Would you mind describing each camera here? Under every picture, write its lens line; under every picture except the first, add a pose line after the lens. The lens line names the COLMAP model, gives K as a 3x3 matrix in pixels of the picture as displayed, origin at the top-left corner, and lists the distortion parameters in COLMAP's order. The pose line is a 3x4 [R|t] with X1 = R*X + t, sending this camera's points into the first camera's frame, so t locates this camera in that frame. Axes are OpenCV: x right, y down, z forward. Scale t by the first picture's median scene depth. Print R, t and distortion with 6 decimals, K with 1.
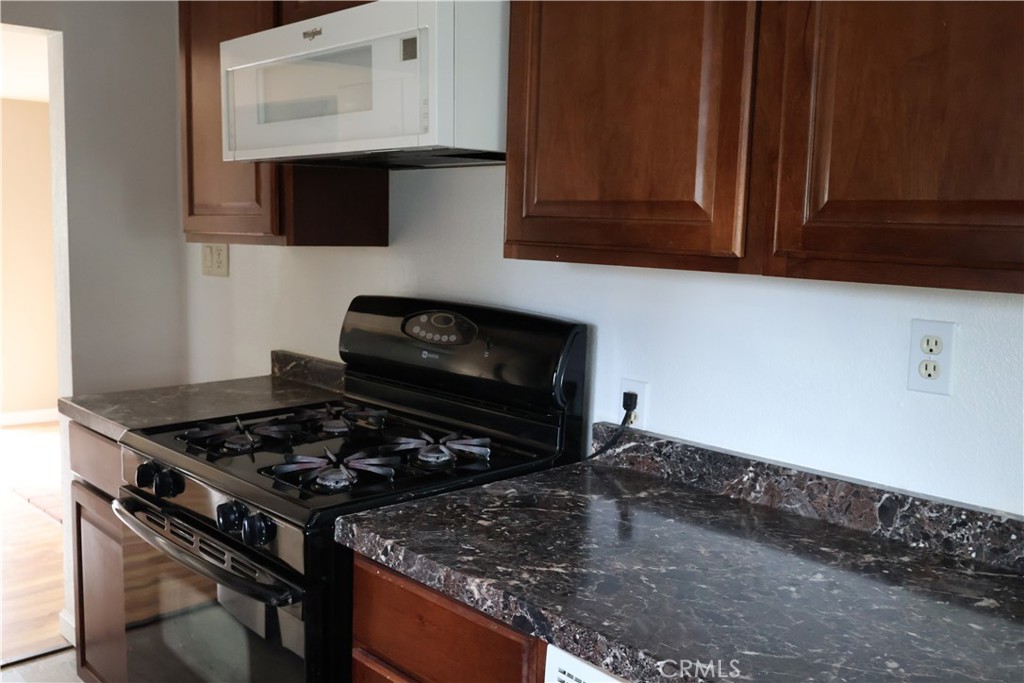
lens RADIAL K [[949.8, 0, 513.3], [0, 949.8, 343.1], [0, 0, 1]] dist [-0.003709, 0.000000]
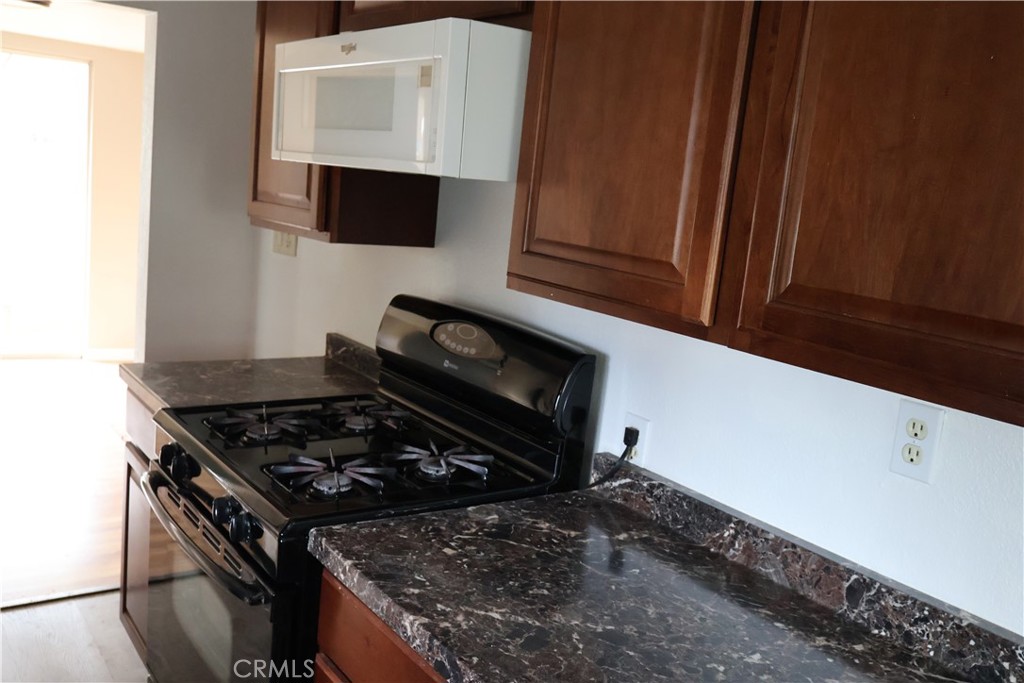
lens RADIAL K [[949.8, 0, 515.5], [0, 949.8, 340.6], [0, 0, 1]] dist [-0.003709, 0.000000]
pose [[0.987567, 0.096377, -0.124193, 0.134330], [-0.091916, 0.994915, 0.041173, -0.078935], [0.127529, -0.029246, 0.991404, 0.002624]]
